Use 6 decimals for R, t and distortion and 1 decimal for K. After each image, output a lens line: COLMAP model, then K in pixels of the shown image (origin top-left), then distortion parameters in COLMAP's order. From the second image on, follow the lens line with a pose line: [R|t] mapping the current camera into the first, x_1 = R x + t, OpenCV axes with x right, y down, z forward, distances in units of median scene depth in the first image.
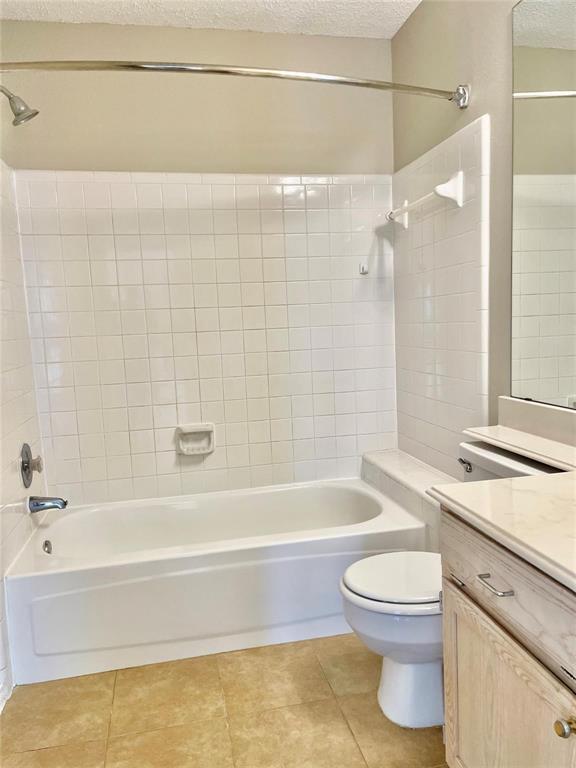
lens RADIAL K [[580.8, 0, 286.9], [0, 580.8, 384.8], [0, 0, 1]] dist [0.072793, -0.082416]
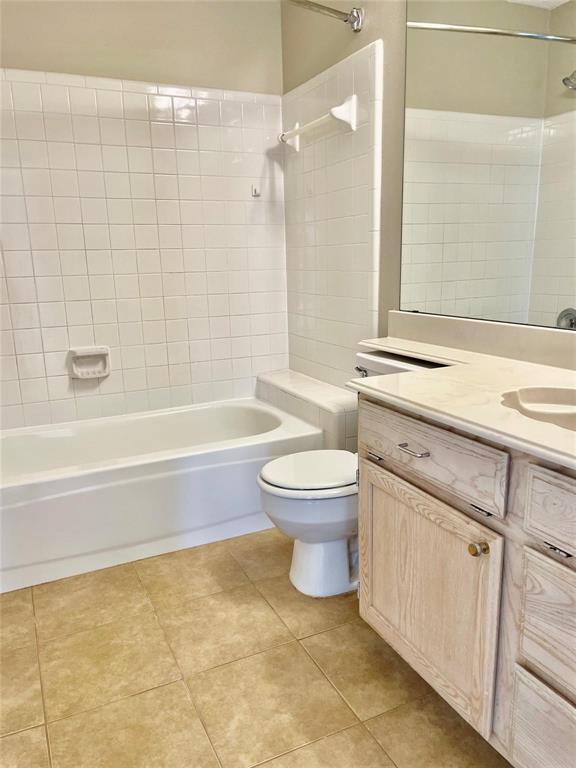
lens RADIAL K [[580.8, 0, 286.9], [0, 580.8, 383.2], [0, 0, 1]] dist [0.072793, -0.082416]
pose [[0.971877, -0.032904, 0.233177, -0.086725], [0.010046, 0.995082, 0.098545, 0.045369], [-0.235273, -0.093431, 0.967428, -0.035452]]
